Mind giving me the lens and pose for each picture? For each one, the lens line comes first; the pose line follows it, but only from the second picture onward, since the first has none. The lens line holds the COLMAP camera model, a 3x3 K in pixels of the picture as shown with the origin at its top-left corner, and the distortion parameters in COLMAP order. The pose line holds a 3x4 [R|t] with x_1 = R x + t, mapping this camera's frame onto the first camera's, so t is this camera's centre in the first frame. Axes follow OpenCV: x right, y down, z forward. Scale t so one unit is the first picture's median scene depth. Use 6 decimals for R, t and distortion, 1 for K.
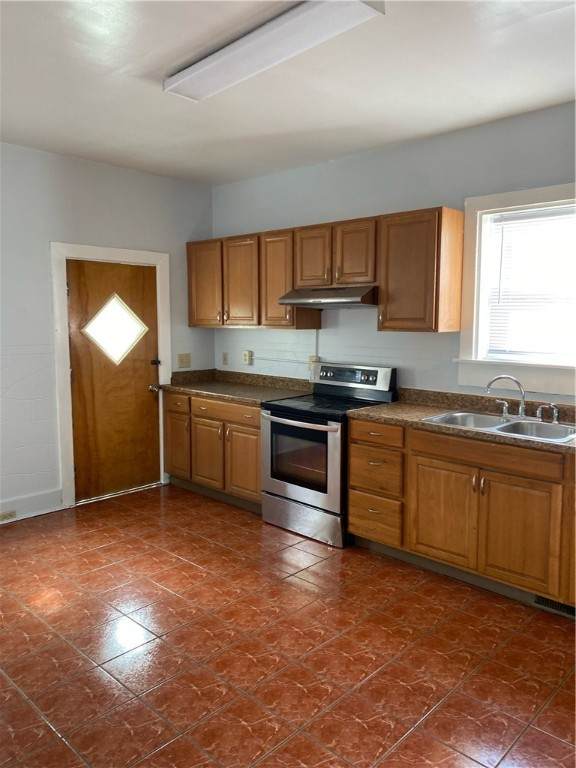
lens RADIAL K [[584.8, 0, 296.8], [0, 584.8, 371.3], [0, 0, 1]] dist [0.022524, -0.041029]
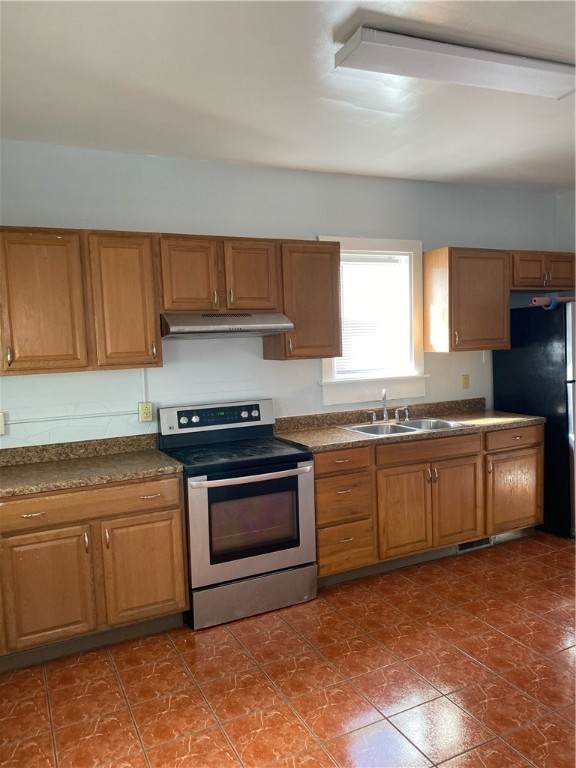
lens RADIAL K [[584.8, 0, 294.5], [0, 584.8, 385.4], [0, 0, 1]] dist [0.022524, -0.041029]
pose [[0.351880, -0.095501, 0.931161, -0.760720], [0.126856, 0.990470, 0.053645, -0.080204], [-0.927409, 0.099246, 0.360641, 0.670916]]
